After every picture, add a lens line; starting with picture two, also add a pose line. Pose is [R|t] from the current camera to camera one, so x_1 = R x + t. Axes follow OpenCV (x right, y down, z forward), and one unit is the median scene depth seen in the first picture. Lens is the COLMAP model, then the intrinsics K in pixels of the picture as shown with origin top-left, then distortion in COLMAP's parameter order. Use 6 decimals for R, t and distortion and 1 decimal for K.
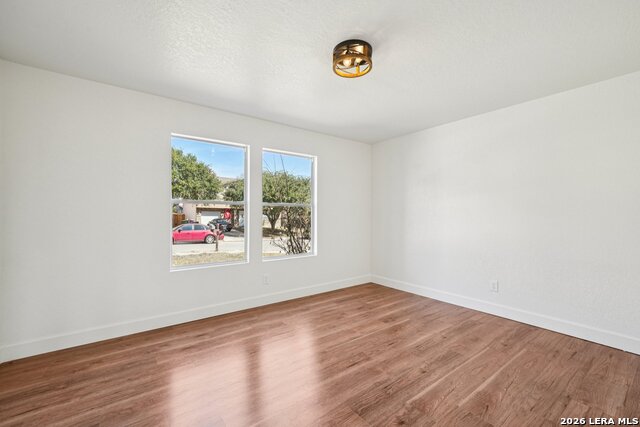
lens RADIAL K [[267.1, 0, 318.3], [0, 267.1, 216.3], [0, 0, 1]] dist [0.012167, -0.000030]
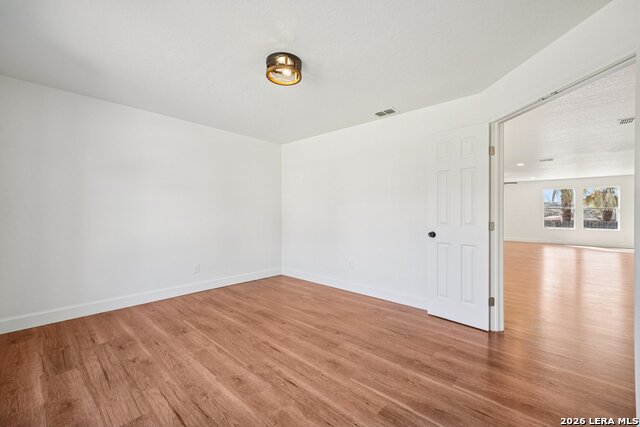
lens RADIAL K [[267.1, 0, 318.3], [0, 267.1, 216.3], [0, 0, 1]] dist [0.012167, -0.000030]
pose [[-0.185933, -0.011608, 0.982494, -0.706993], [-0.003723, 0.999931, 0.011110, 0.011357], [-0.982555, -0.001593, -0.185964, 0.777964]]
